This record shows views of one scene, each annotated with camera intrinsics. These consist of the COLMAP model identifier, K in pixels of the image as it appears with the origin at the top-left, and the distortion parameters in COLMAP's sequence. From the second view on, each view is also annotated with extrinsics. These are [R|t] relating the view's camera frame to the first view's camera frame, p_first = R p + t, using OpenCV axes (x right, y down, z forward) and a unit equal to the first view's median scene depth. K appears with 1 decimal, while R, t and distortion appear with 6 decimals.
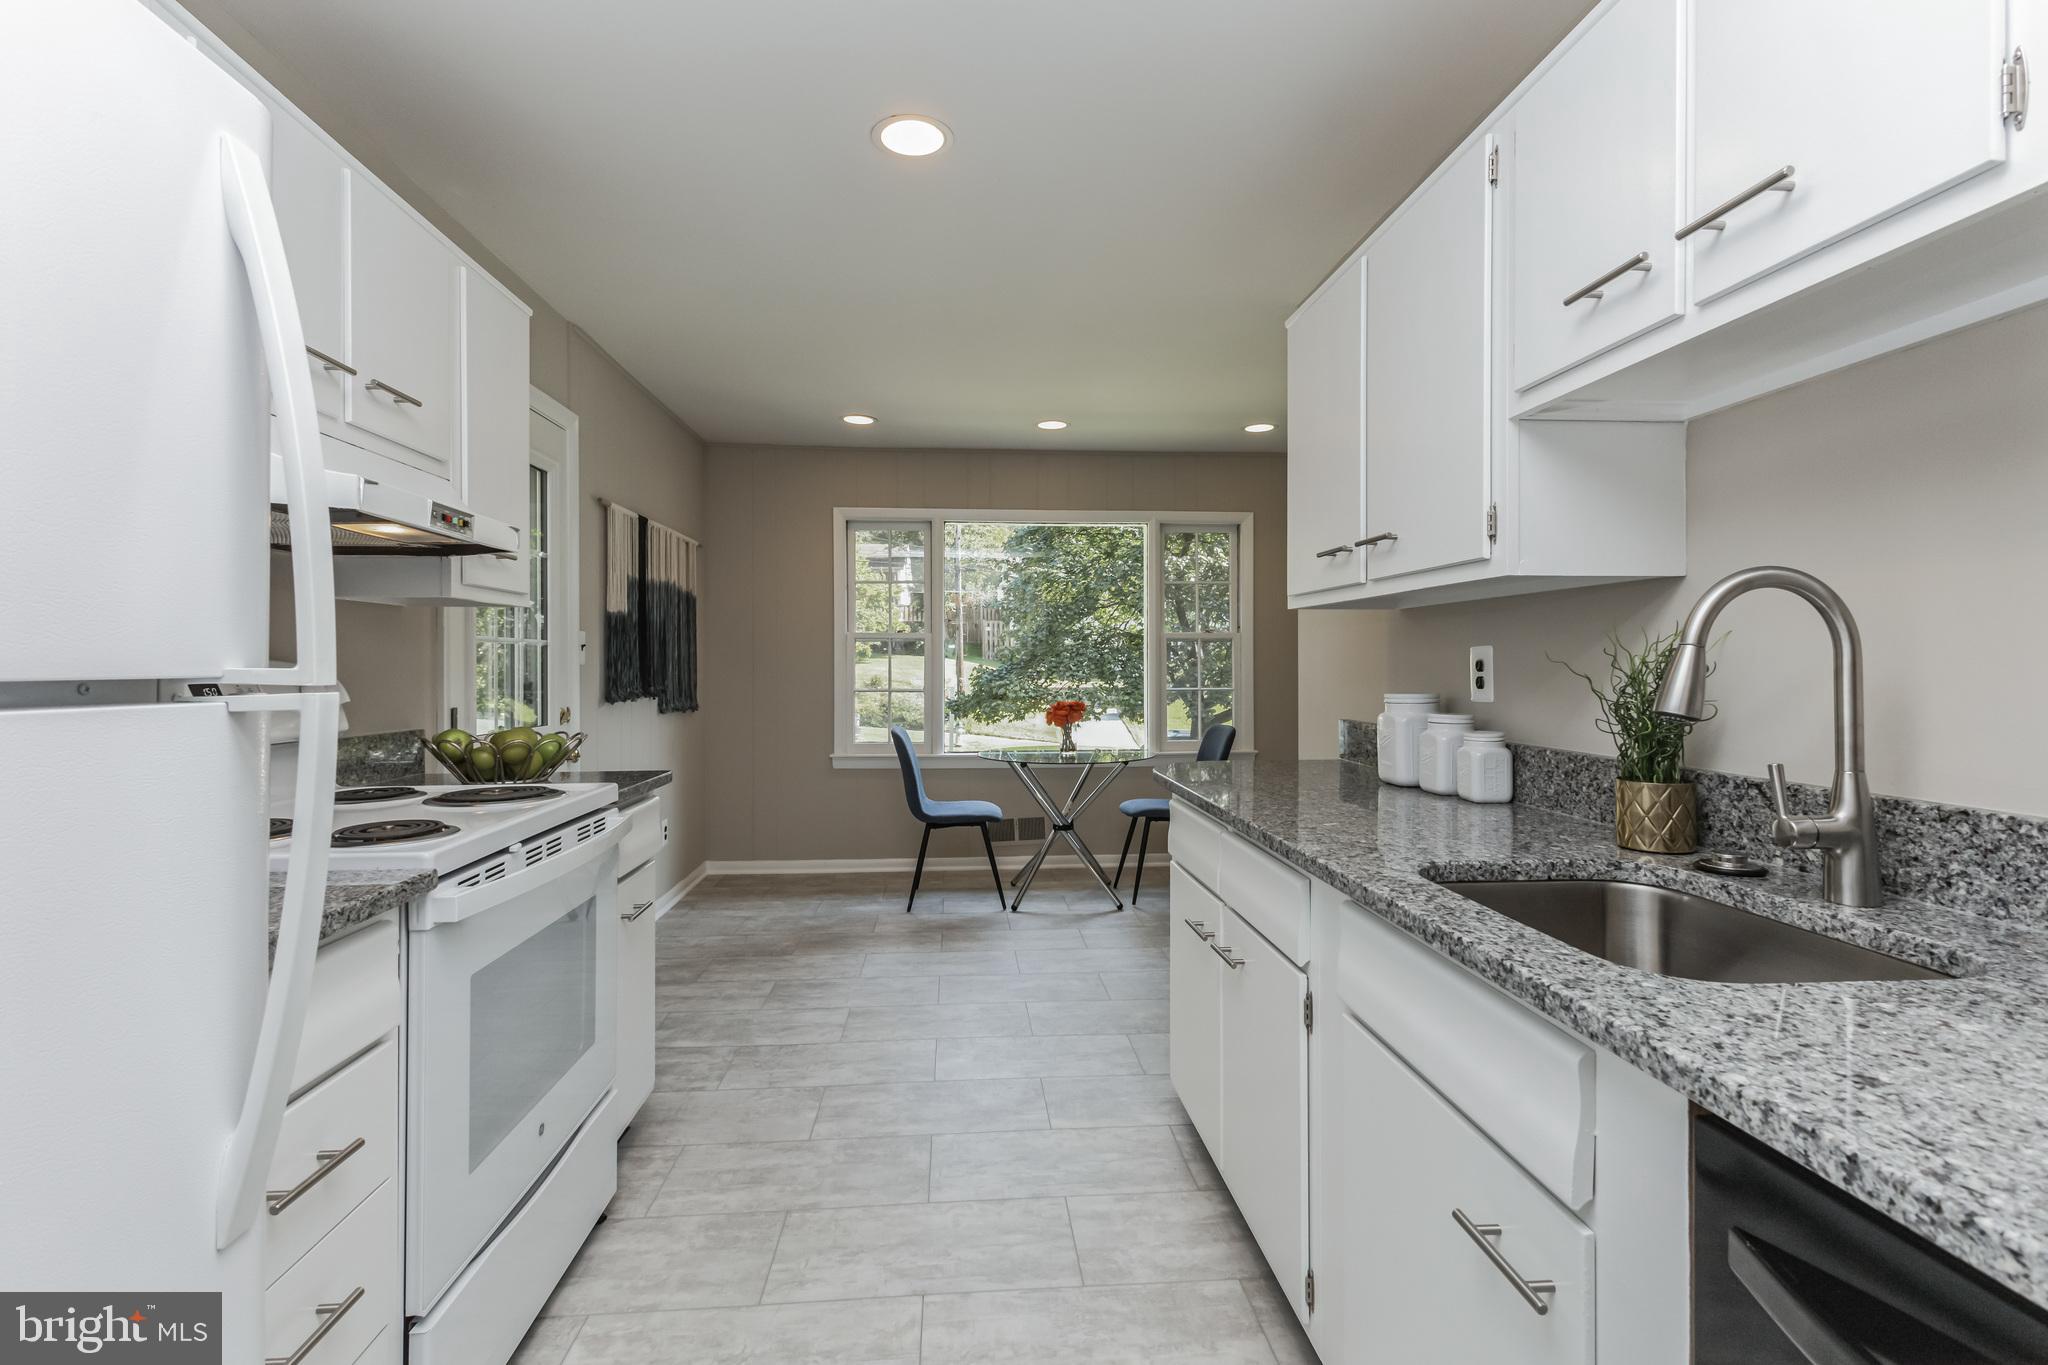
lens RADIAL K [[950.8, 0, 1026.8], [0, 950.8, 669.0], [0, 0, 1]] dist [0.005388, -0.000809]
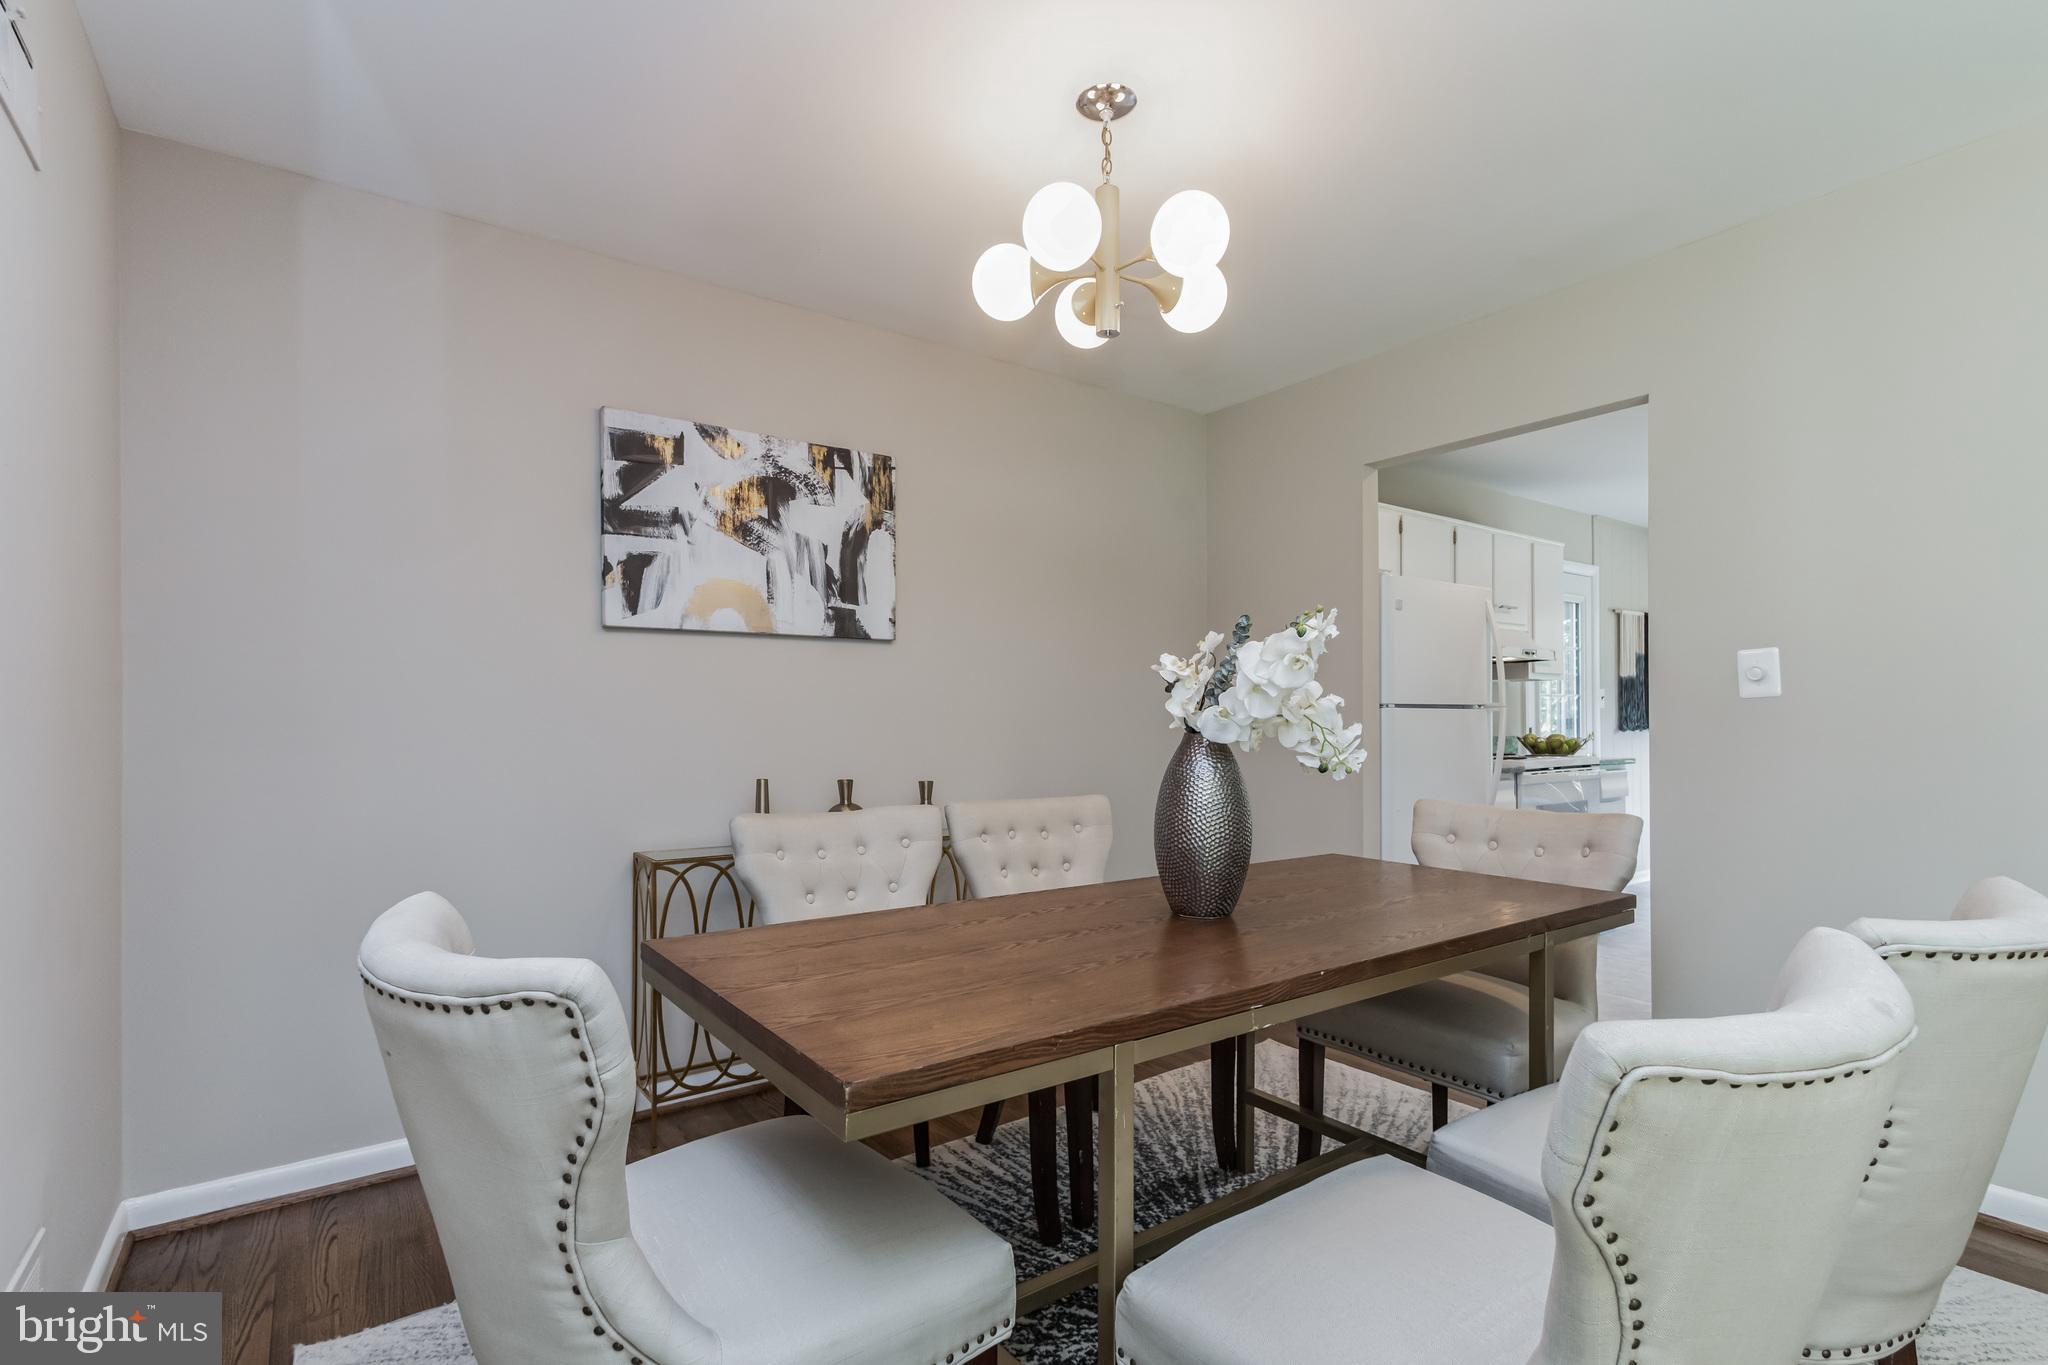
lens RADIAL K [[950.8, 0, 1030.8], [0, 950.8, 699.5], [0, 0, 1]] dist [0.005388, -0.000809]
pose [[0.516572, -0.020046, -0.856009, 0.638370], [-0.002859, 0.999680, -0.025136, 0.034606], [0.856239, 0.015432, 0.516350, -1.046982]]
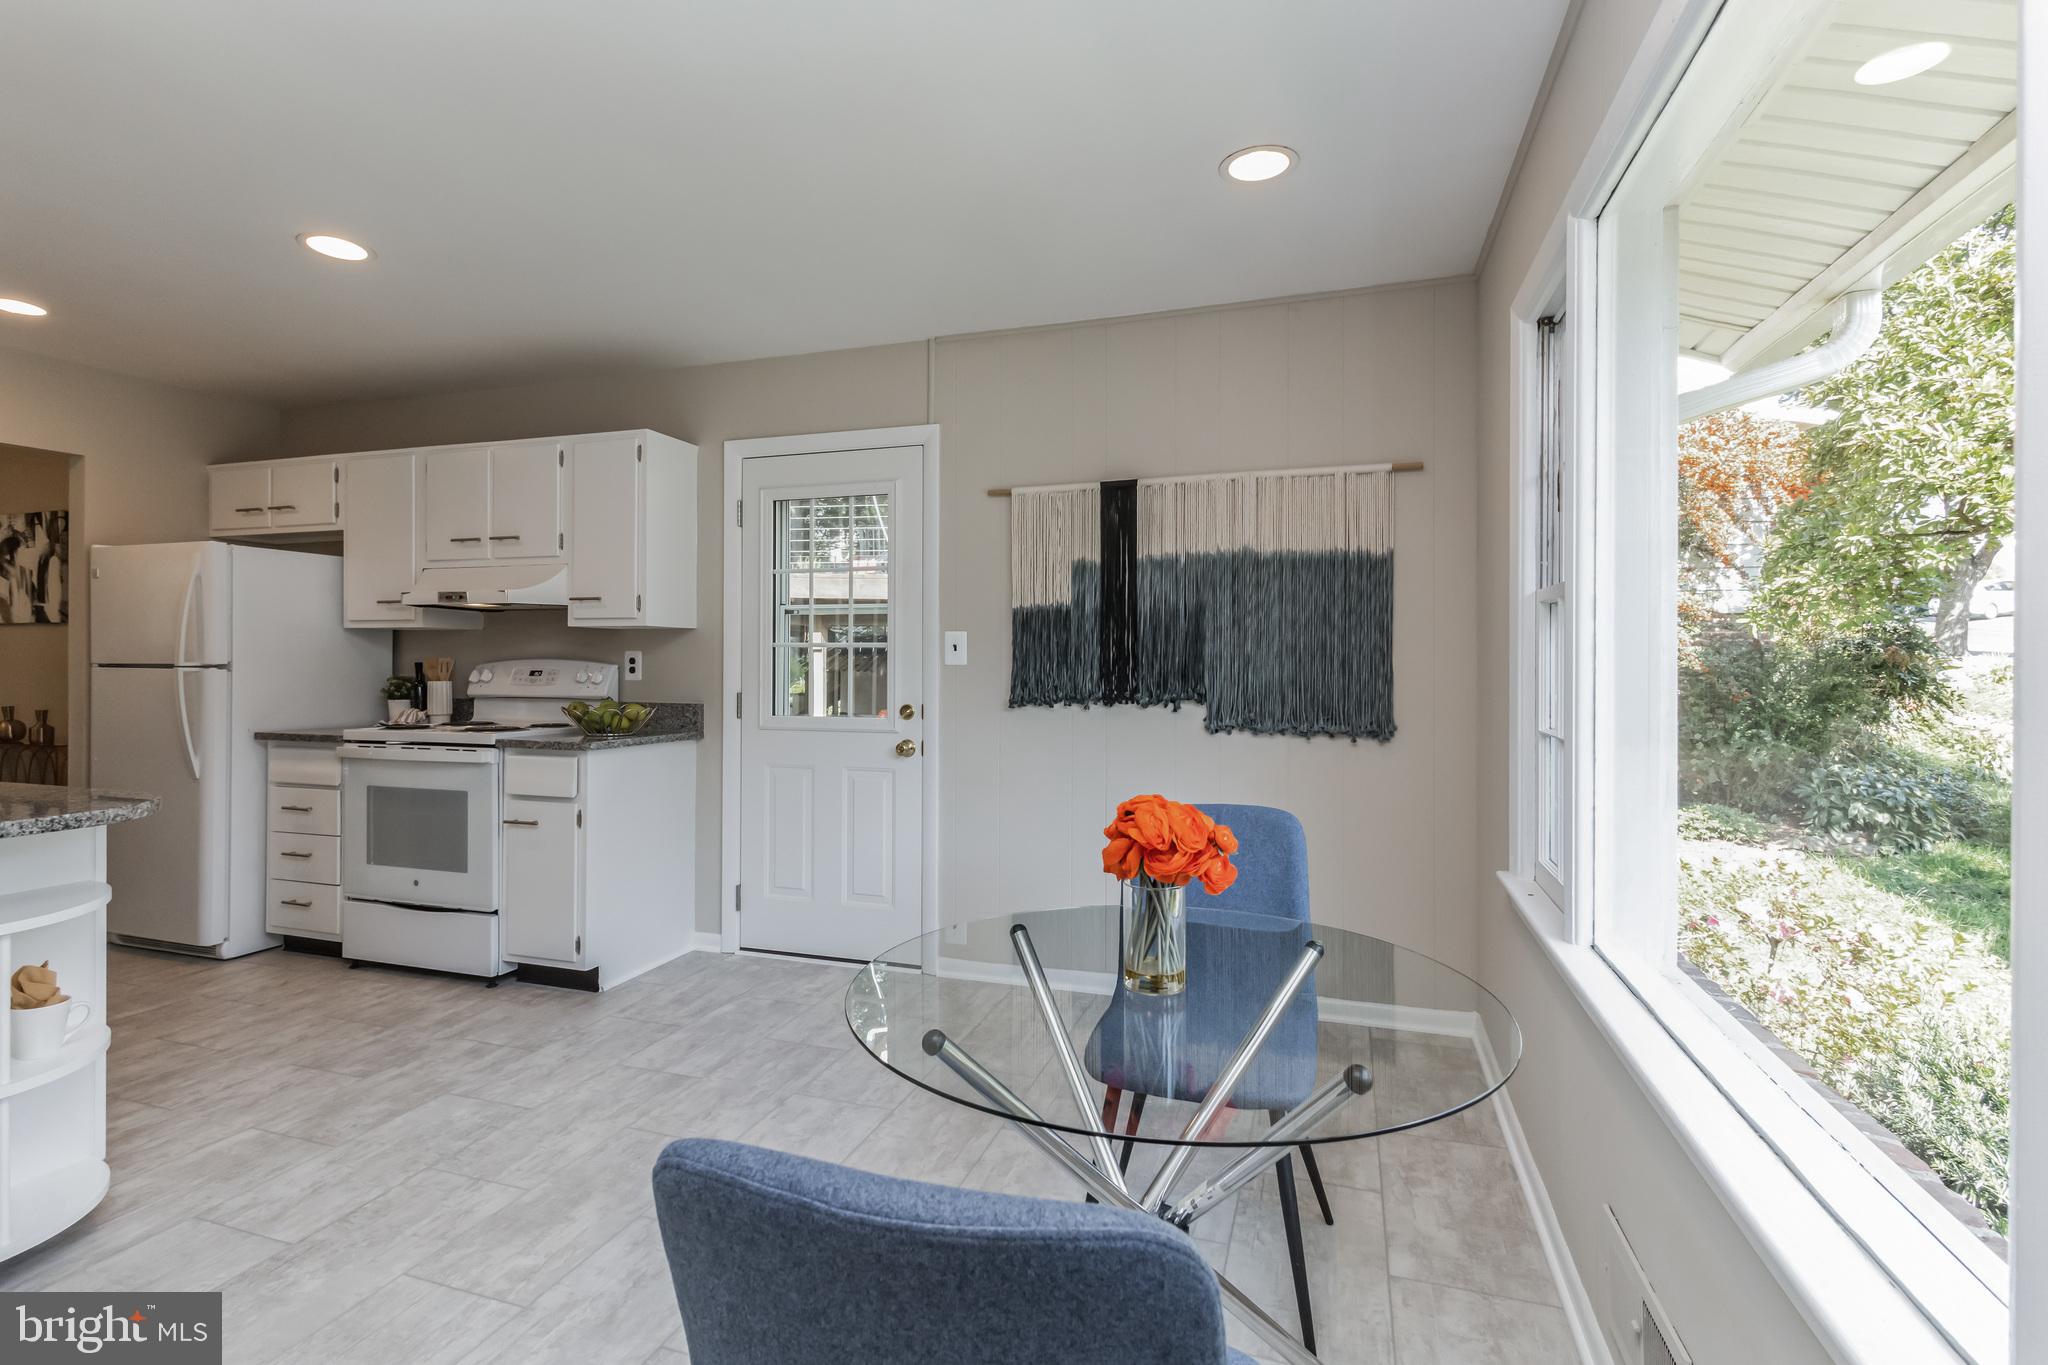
lens RADIAL K [[950.8, 0, 1023.0], [0, 950.8, 667.3], [0, 0, 1]] dist [0.005388, -0.000809]
pose [[-0.391391, 0.003493, -0.920218, 0.562166], [-0.010052, 0.999917, 0.008071, -0.012270], [0.920170, 0.012409, -0.391323, 1.911848]]
